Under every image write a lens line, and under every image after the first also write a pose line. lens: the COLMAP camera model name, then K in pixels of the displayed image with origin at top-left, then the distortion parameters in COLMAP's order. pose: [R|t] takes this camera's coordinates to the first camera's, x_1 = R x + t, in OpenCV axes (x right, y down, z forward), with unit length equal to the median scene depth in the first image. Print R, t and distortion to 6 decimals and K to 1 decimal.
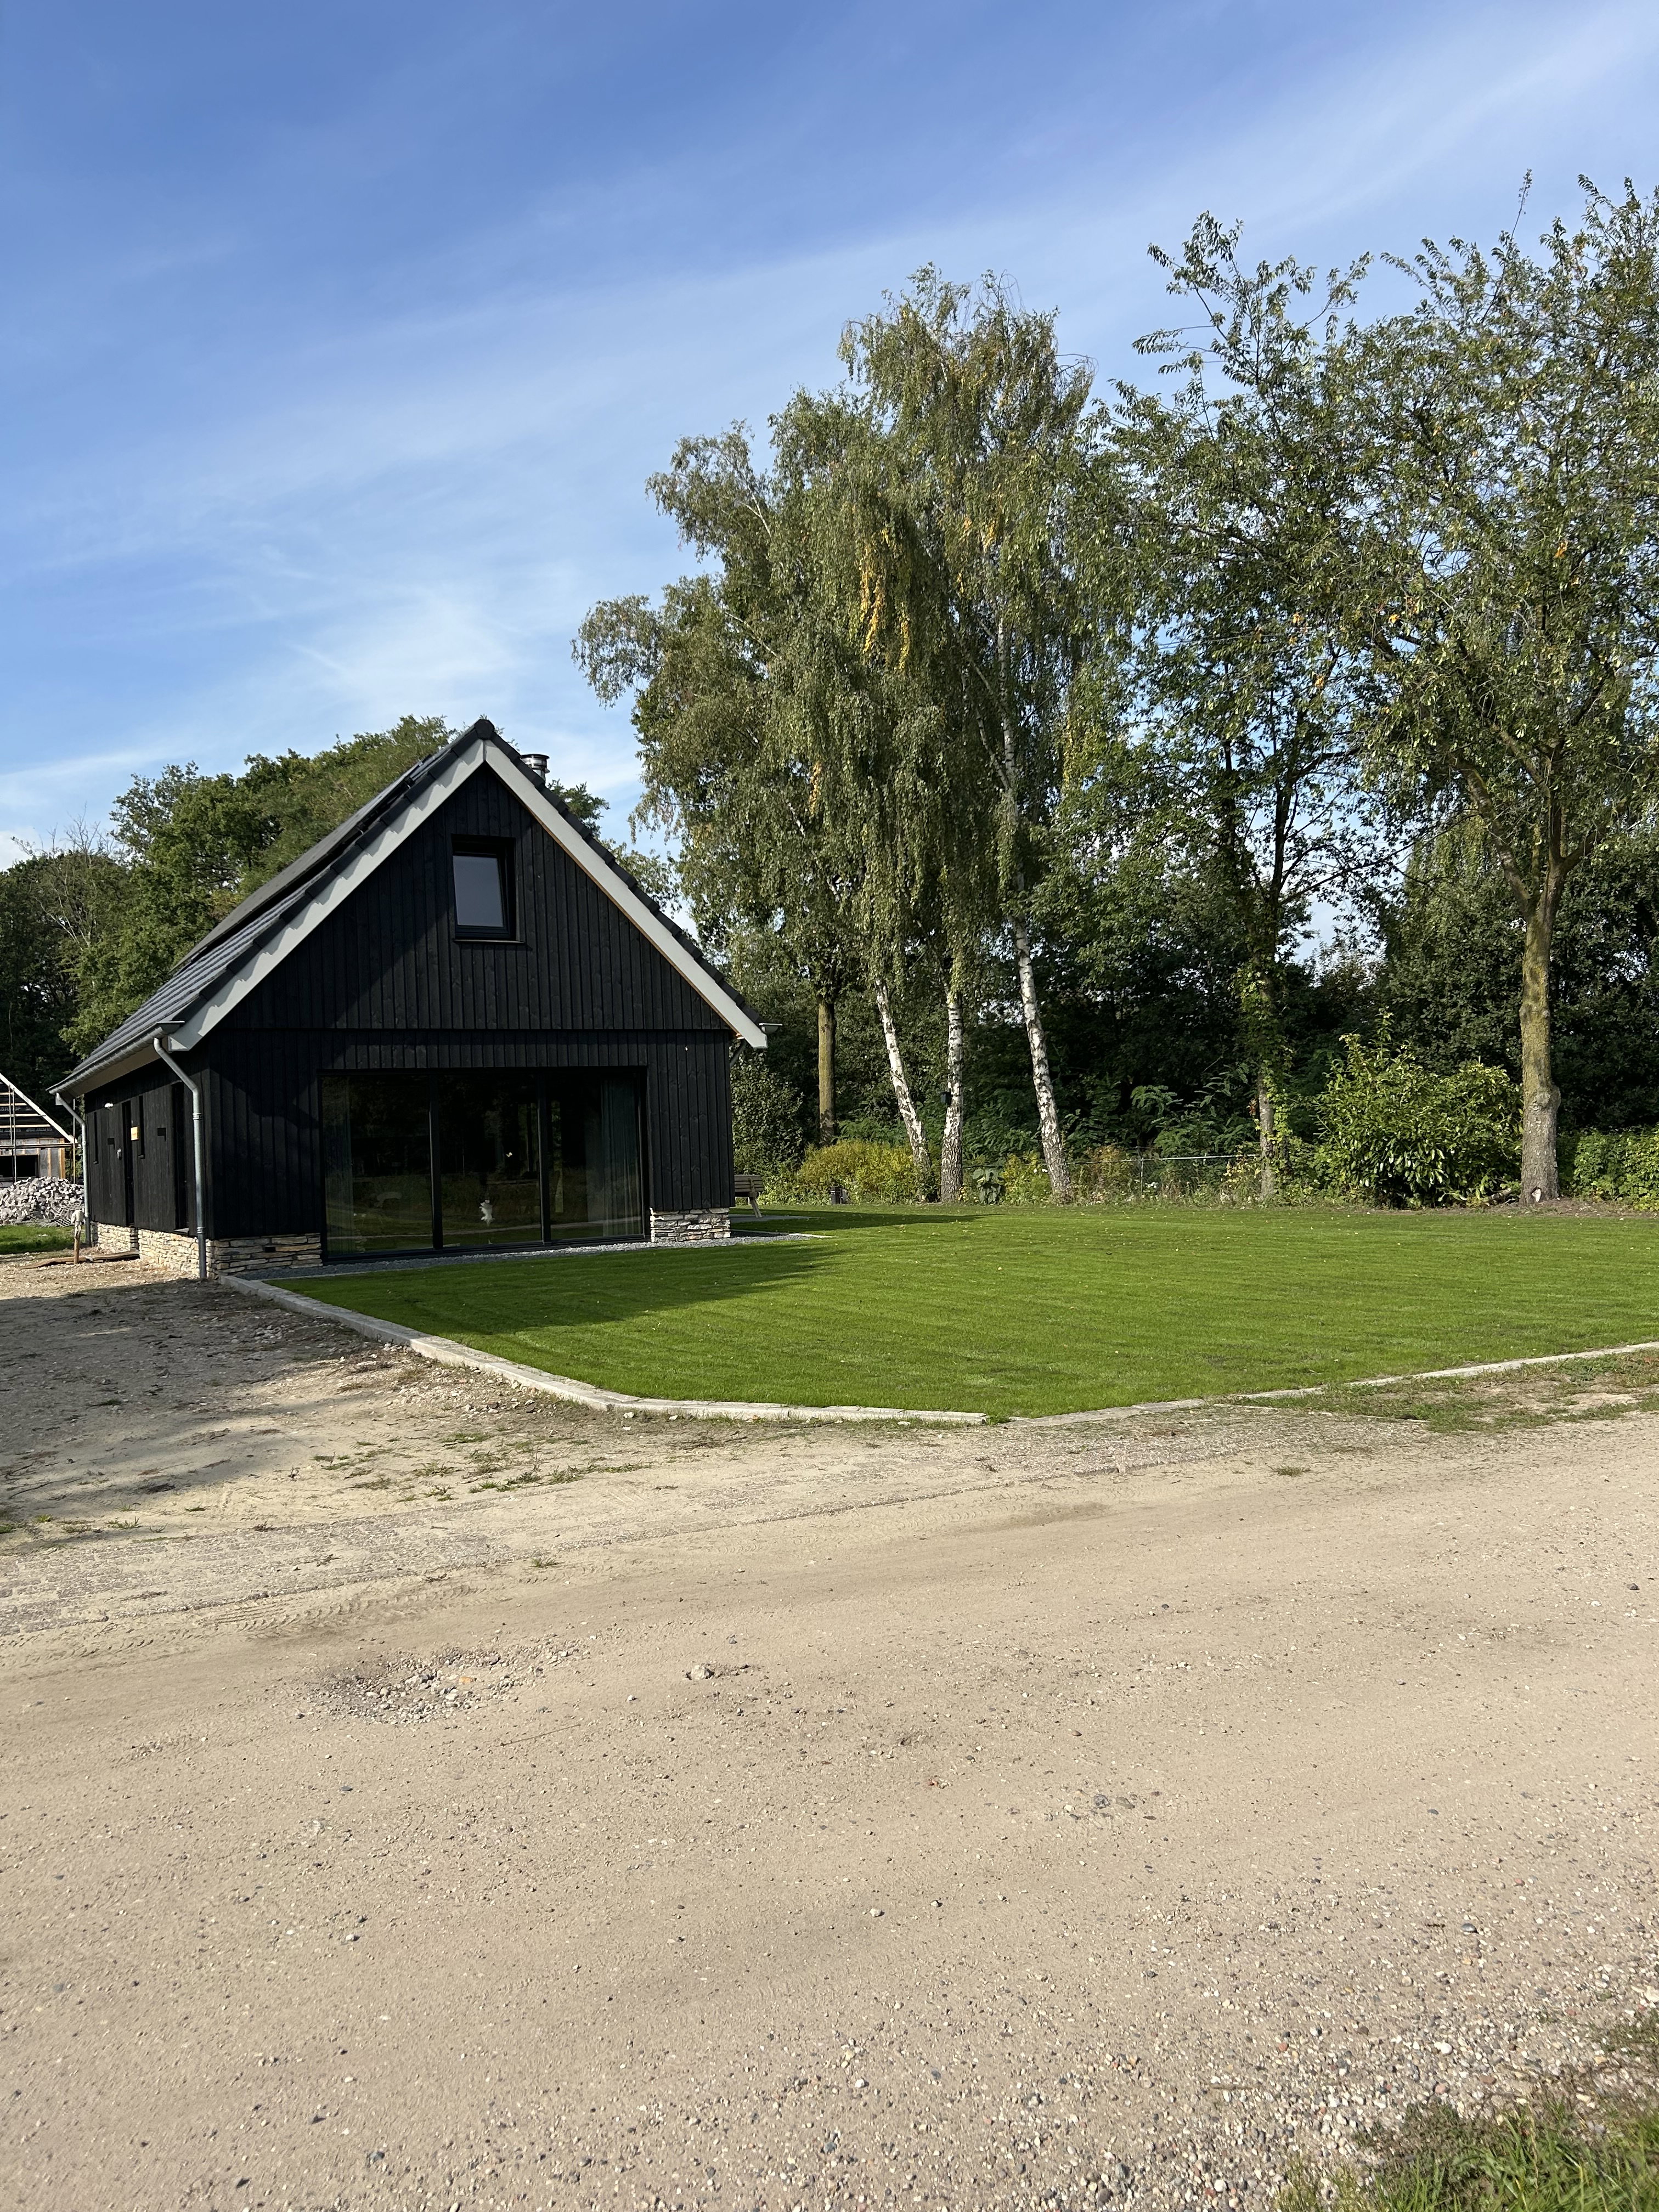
lens RADIAL K [[1651.3, 0, 845.3], [0, 1651.3, 1096.0], [0, 0, 1]] dist [0.033382, -0.047312]
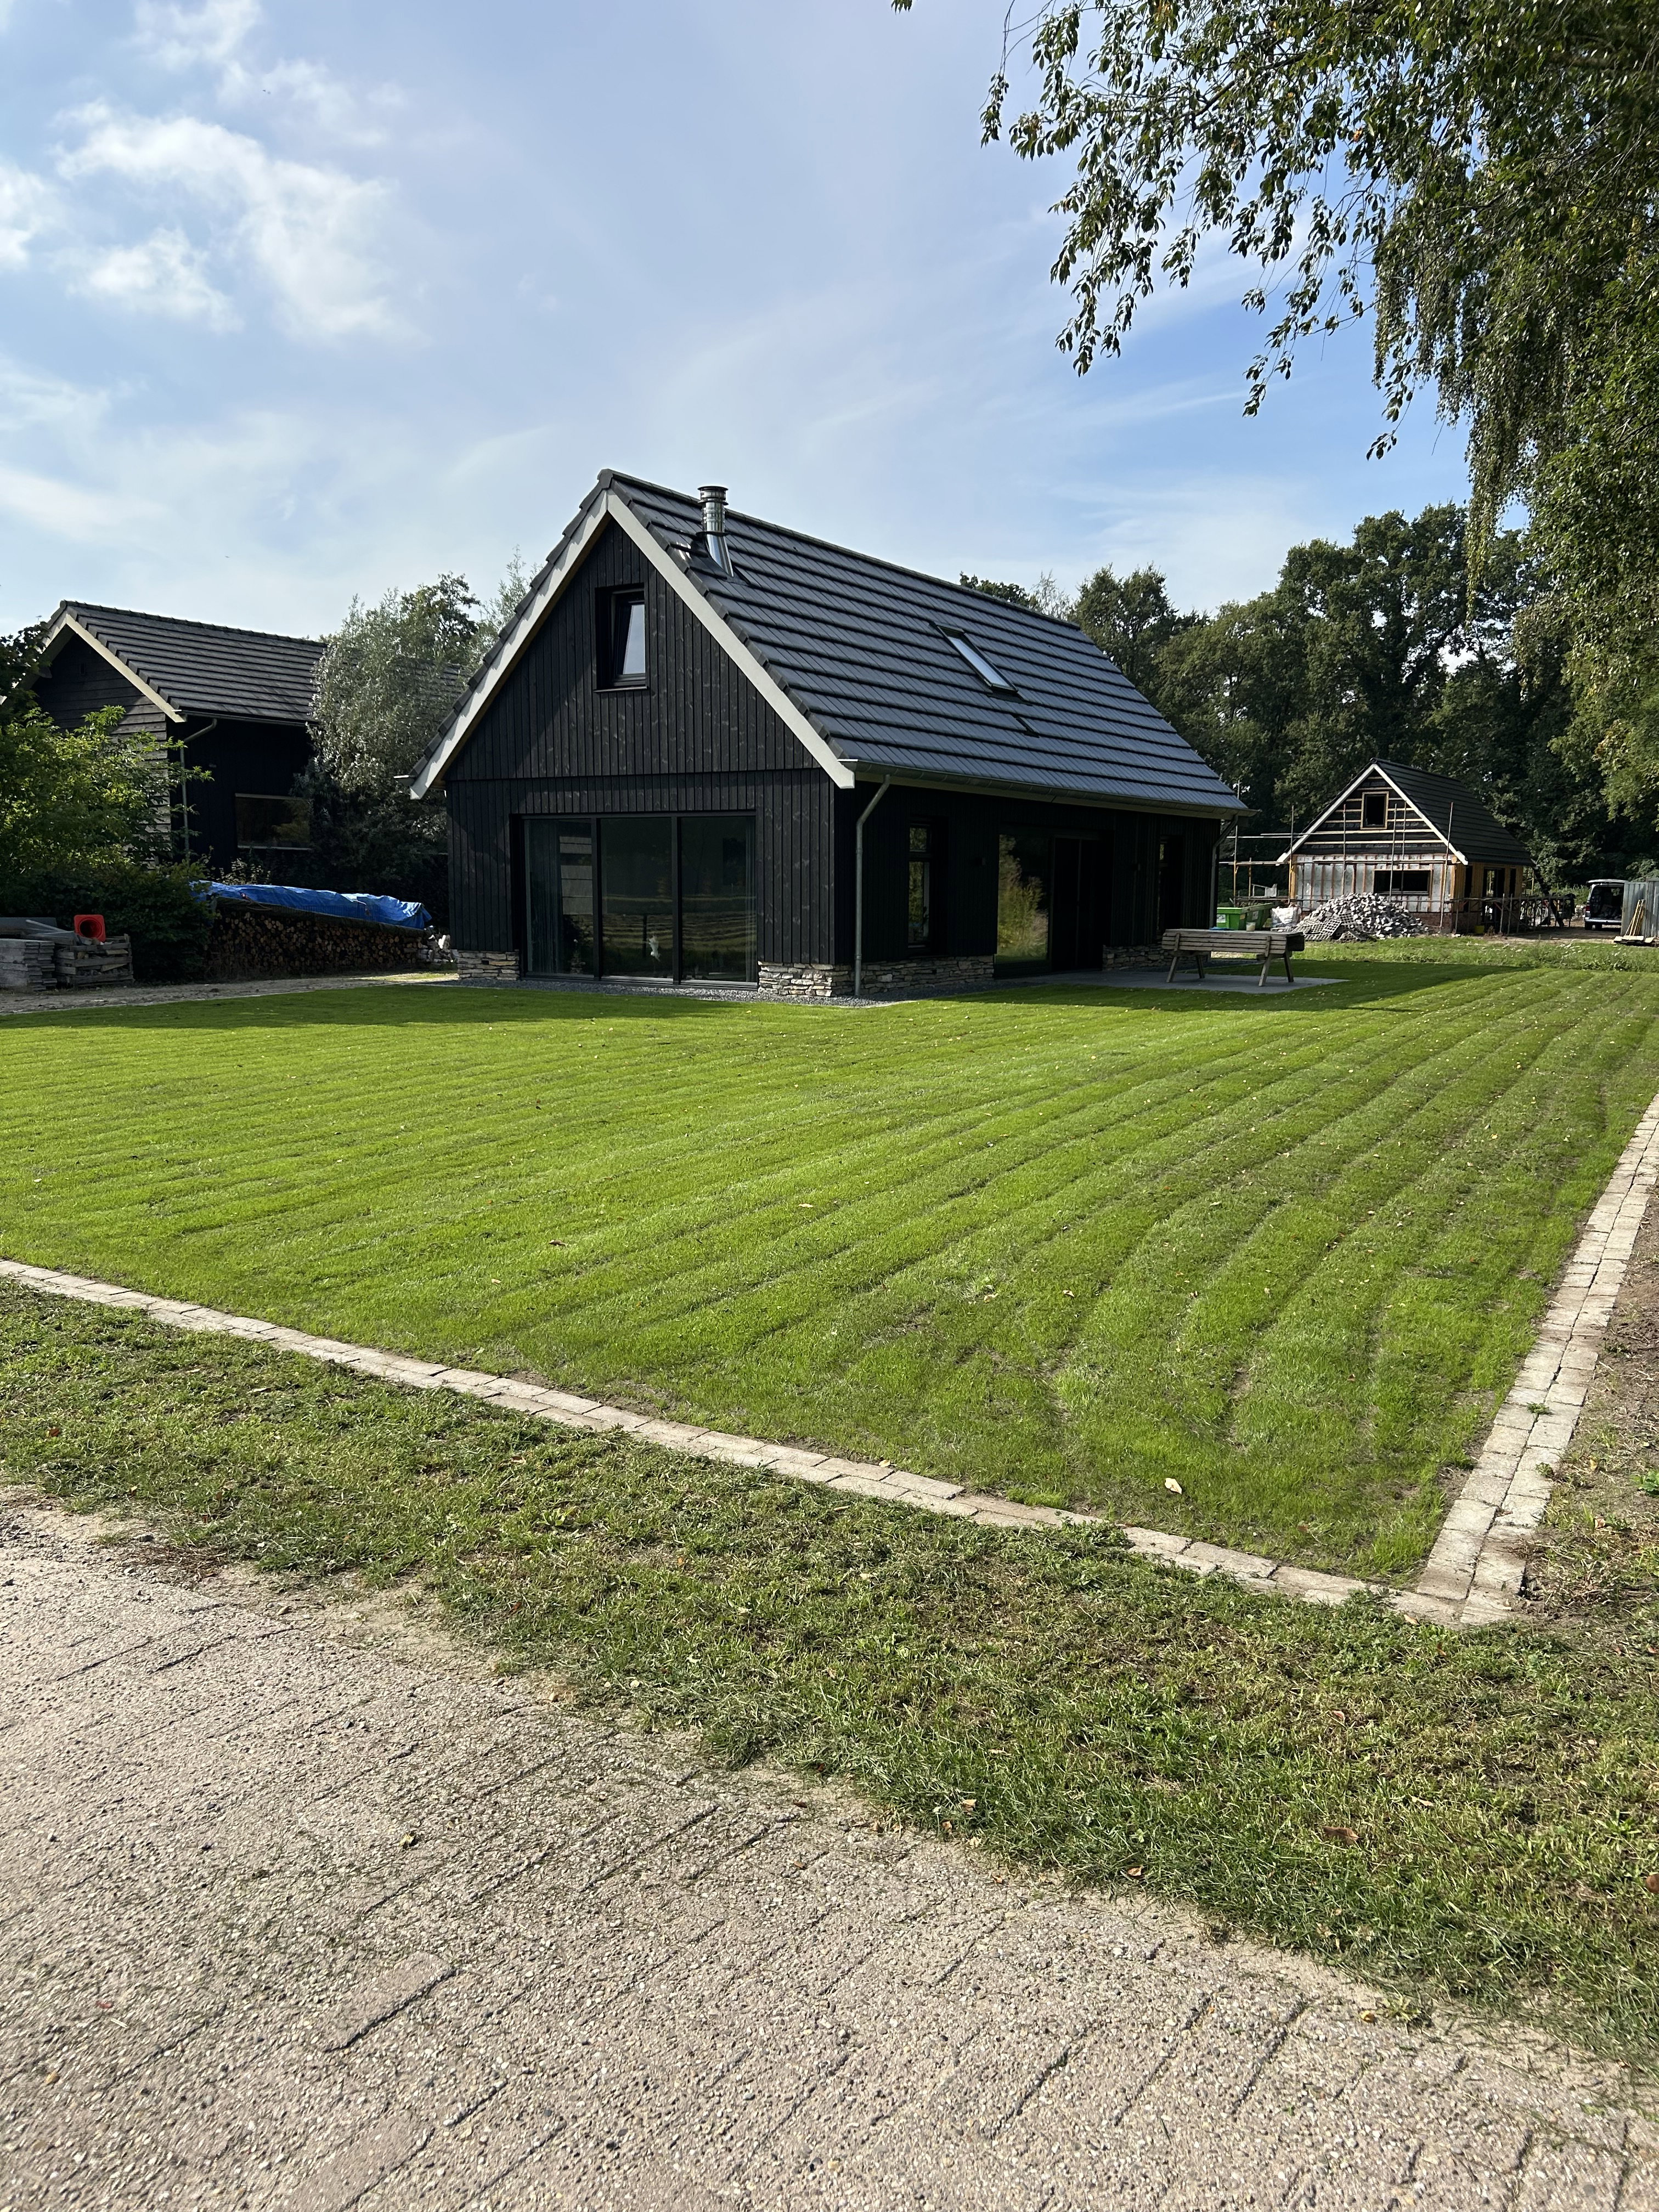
lens RADIAL K [[1651.3, 0, 830.4], [0, 1651.3, 1101.9], [0, 0, 1]] dist [0.033382, -0.047312]
pose [[0.459555, 0.158449, -0.873901, 0.814339], [0.001012, 0.983863, 0.178919, -0.023603], [0.888149, -0.083108, 0.451979, 0.623024]]
